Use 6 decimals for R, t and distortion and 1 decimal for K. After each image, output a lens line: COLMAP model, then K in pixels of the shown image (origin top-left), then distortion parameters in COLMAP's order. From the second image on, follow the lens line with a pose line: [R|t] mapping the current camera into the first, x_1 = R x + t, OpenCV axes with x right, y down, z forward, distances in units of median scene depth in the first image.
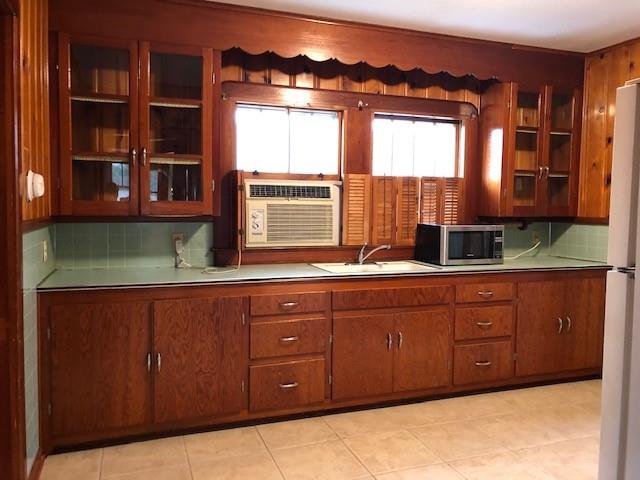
lens RADIAL K [[523.6, 0, 319.4], [0, 523.6, 241.1], [0, 0, 1]] dist [-0.002332, -0.014044]
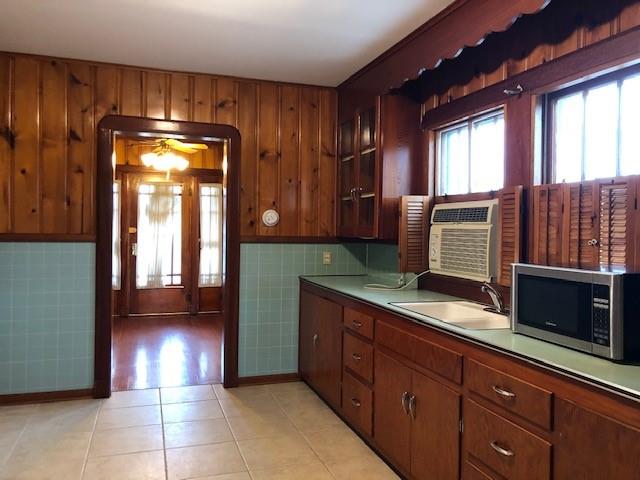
lens RADIAL K [[523.6, 0, 319.9], [0, 523.6, 237.1], [0, 0, 1]] dist [-0.002332, -0.014044]
pose [[-0.031378, 0.010397, -0.999454, 0.836212], [-0.077354, 0.996921, 0.012799, -0.050354], [0.996510, 0.077714, -0.030477, 0.798713]]
